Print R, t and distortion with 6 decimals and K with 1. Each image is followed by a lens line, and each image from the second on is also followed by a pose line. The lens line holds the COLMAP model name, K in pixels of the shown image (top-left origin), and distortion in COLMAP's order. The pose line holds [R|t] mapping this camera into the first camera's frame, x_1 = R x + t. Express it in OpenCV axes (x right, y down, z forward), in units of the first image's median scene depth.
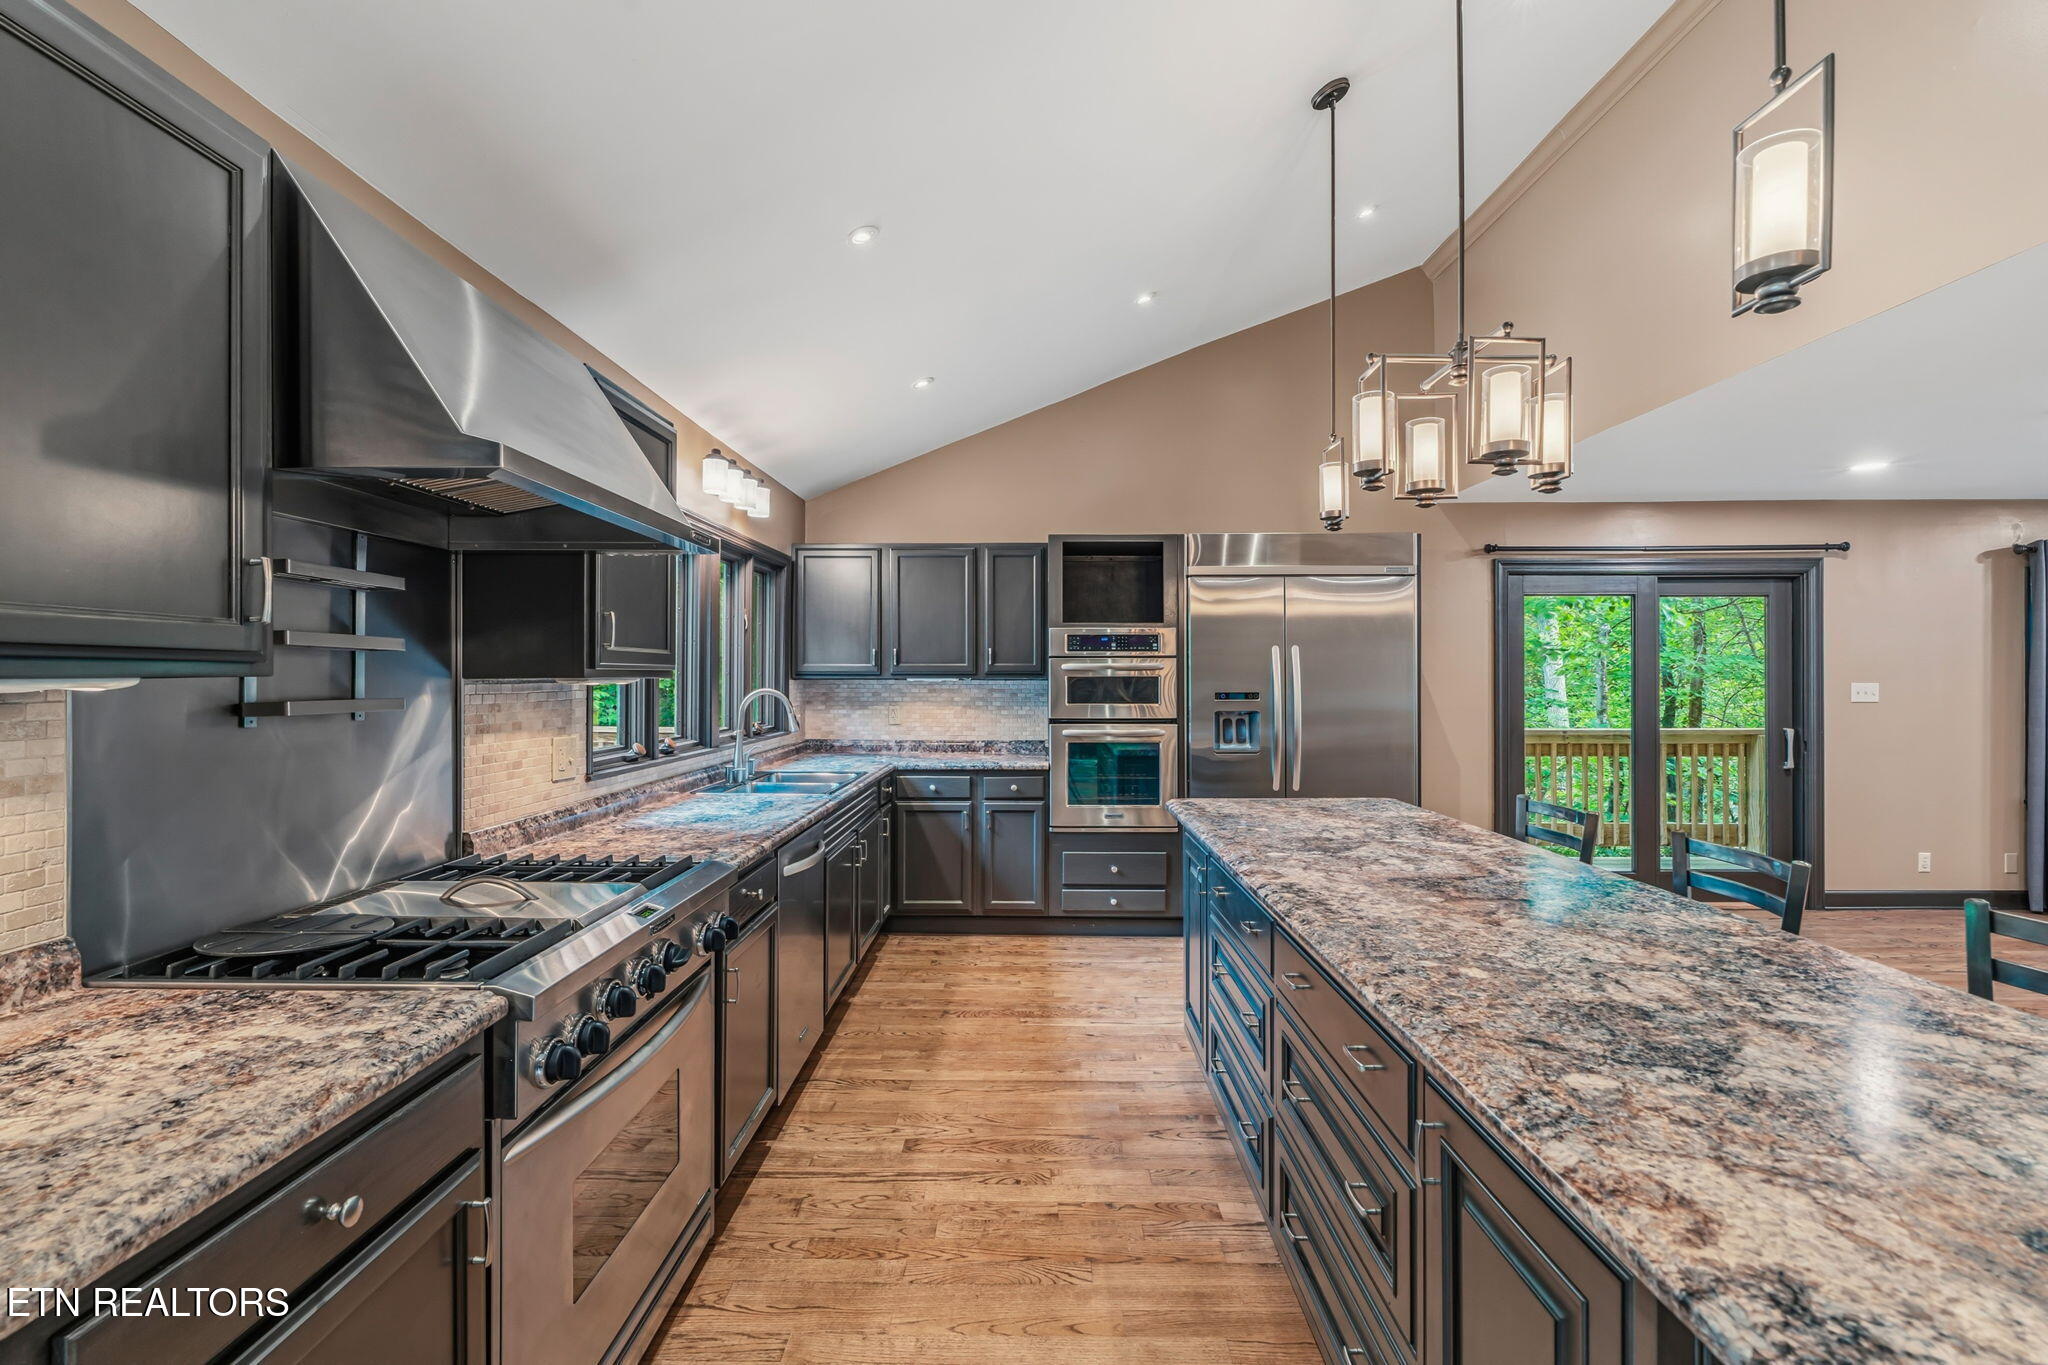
lens RADIAL K [[926.2, 0, 1022.7], [0, 926.2, 673.1], [0, 0, 1]] dist [-0.008173, 0.002864]
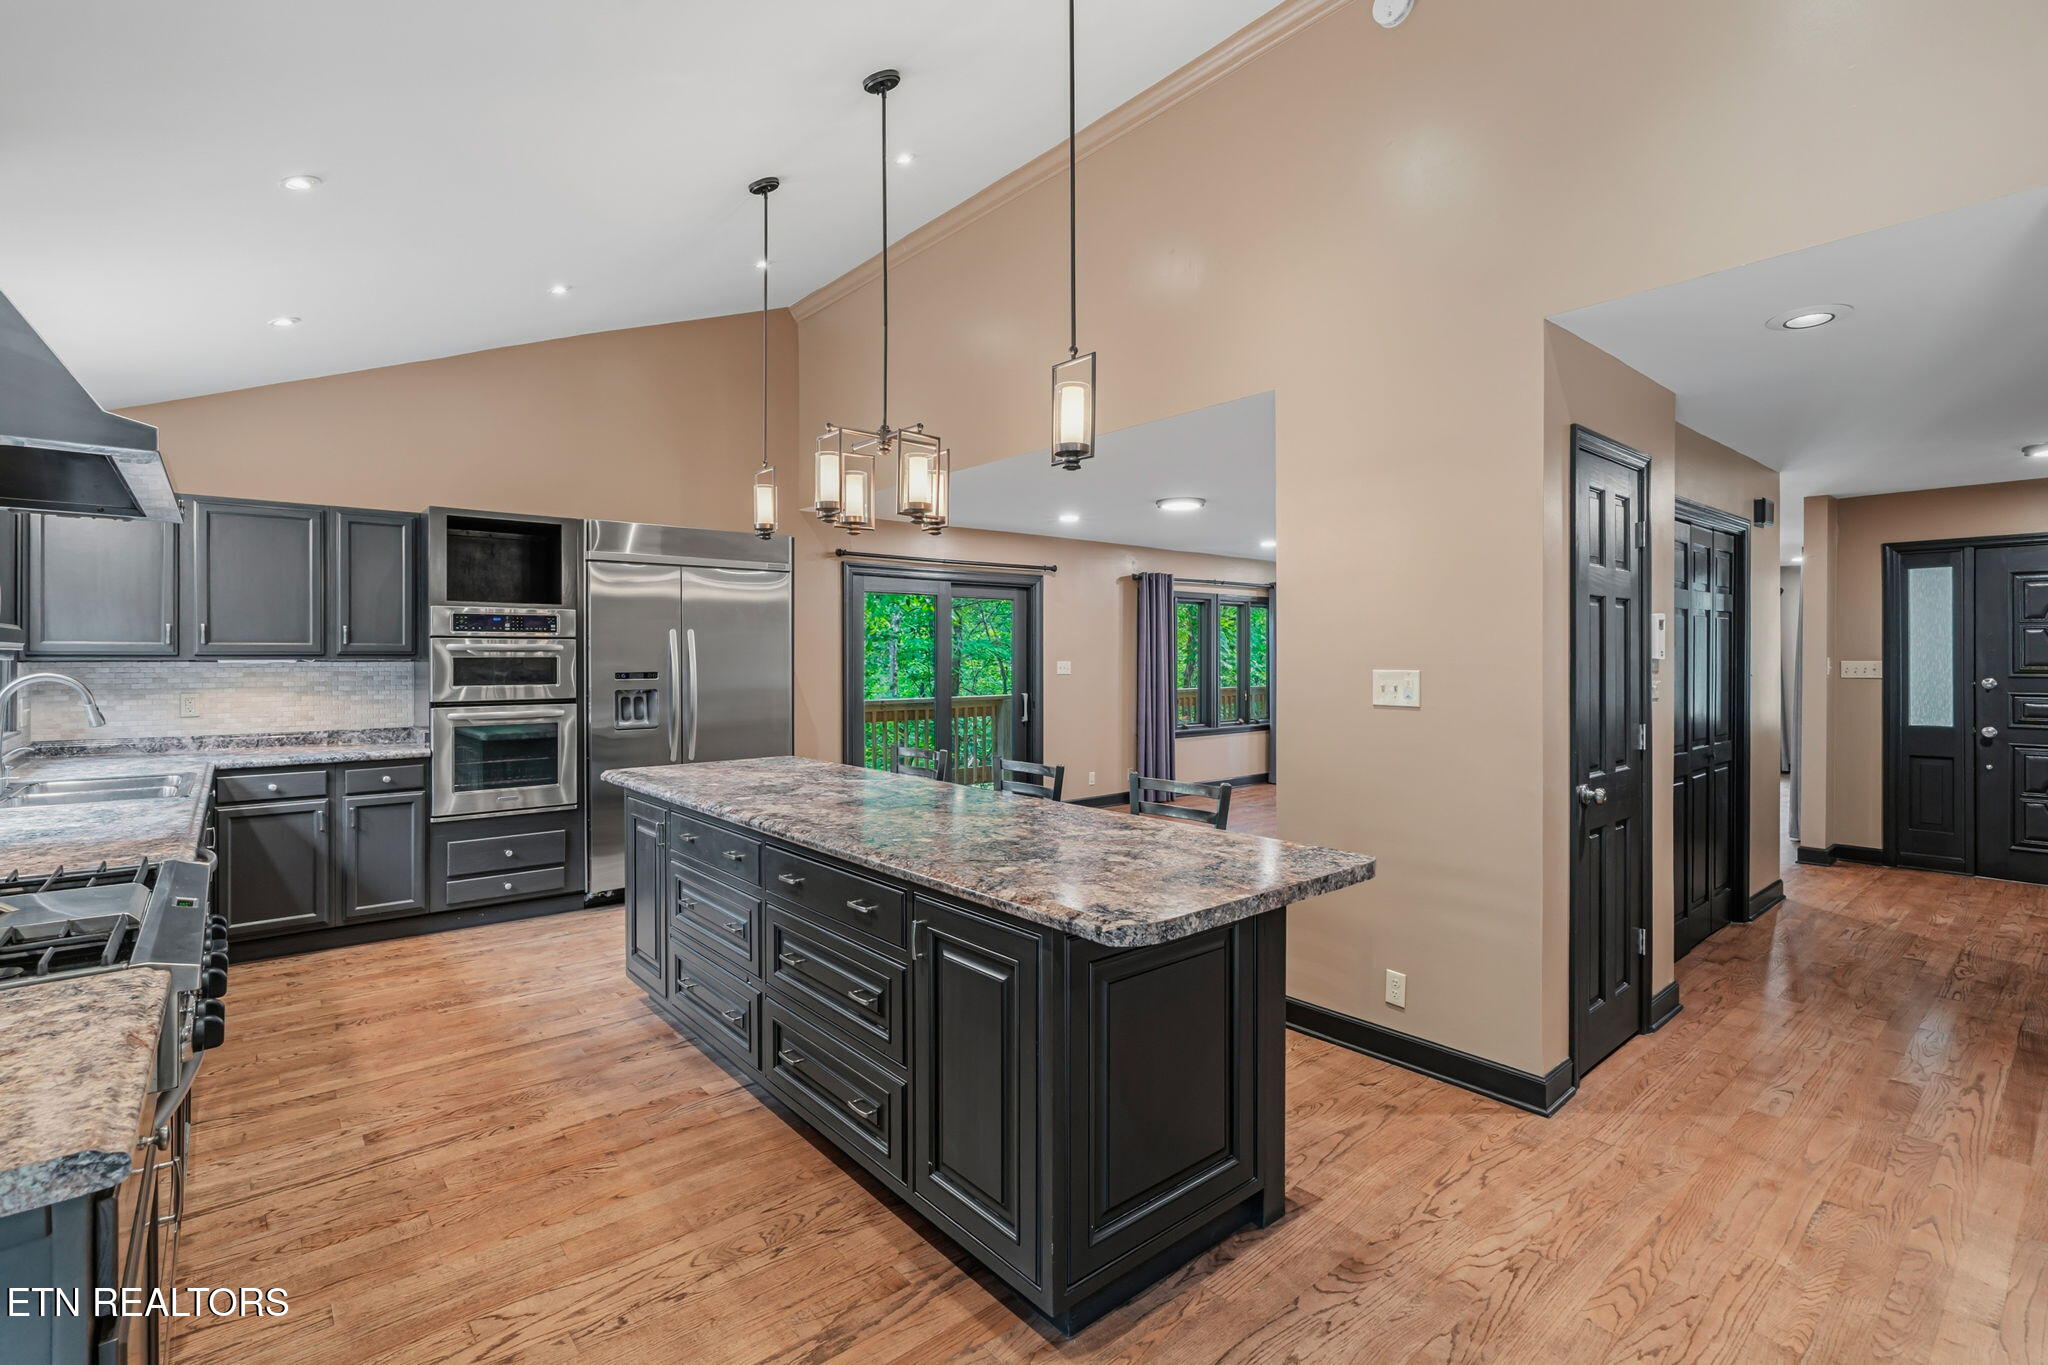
lens RADIAL K [[926.2, 0, 1021.8], [0, 926.2, 660.1], [0, 0, 1]] dist [-0.008173, 0.002864]
pose [[0.758011, -0.002592, 0.652237, -0.128264], [-0.001852, 0.999980, 0.006126, -0.000460], [-0.652239, -0.005851, 0.757990, -0.099653]]
